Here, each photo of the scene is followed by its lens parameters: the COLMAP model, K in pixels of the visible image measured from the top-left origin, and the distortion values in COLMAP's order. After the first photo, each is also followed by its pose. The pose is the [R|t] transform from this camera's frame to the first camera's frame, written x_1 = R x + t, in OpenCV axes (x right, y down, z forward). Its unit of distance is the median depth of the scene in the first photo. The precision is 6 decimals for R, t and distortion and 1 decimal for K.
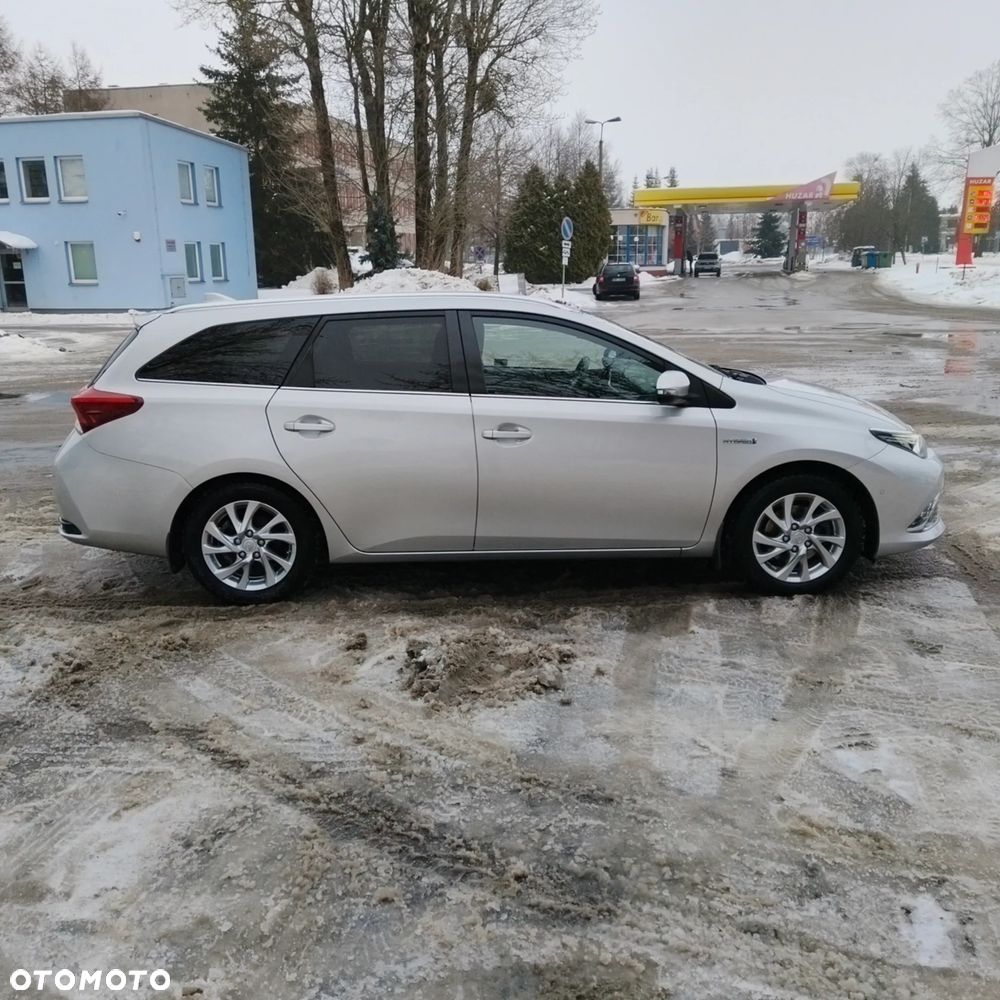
lens RADIAL K [[947.6, 0, 500.0], [0, 947.6, 500.0], [0, 0, 1]] dist [0.010202, 0.013531]
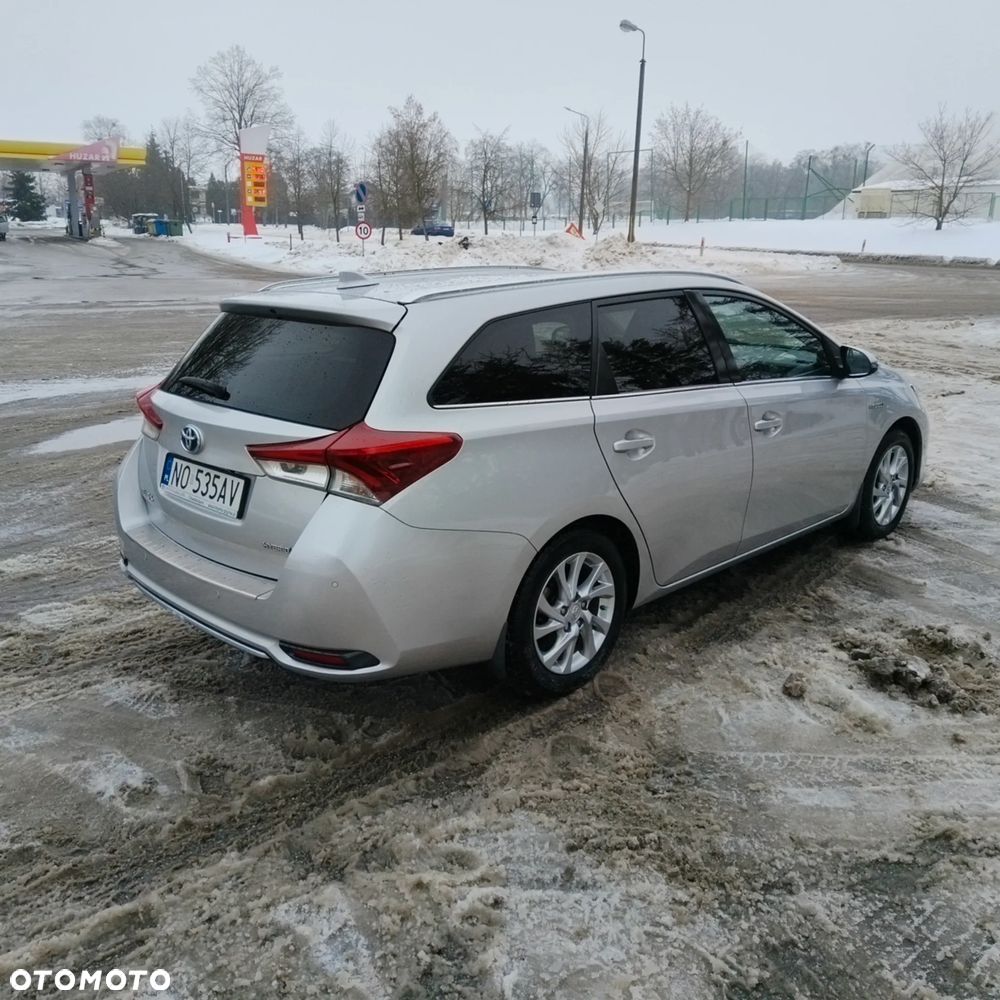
lens RADIAL K [[926.5, 0, 511.5], [0, 926.5, 497.4], [0, 0, 1]] dist [0.016044, -0.004223]
pose [[0.719303, -0.166695, 0.674400, -0.766634], [0.142765, 0.985534, 0.091329, -0.113508], [-0.679868, 0.030587, 0.732696, 0.492049]]
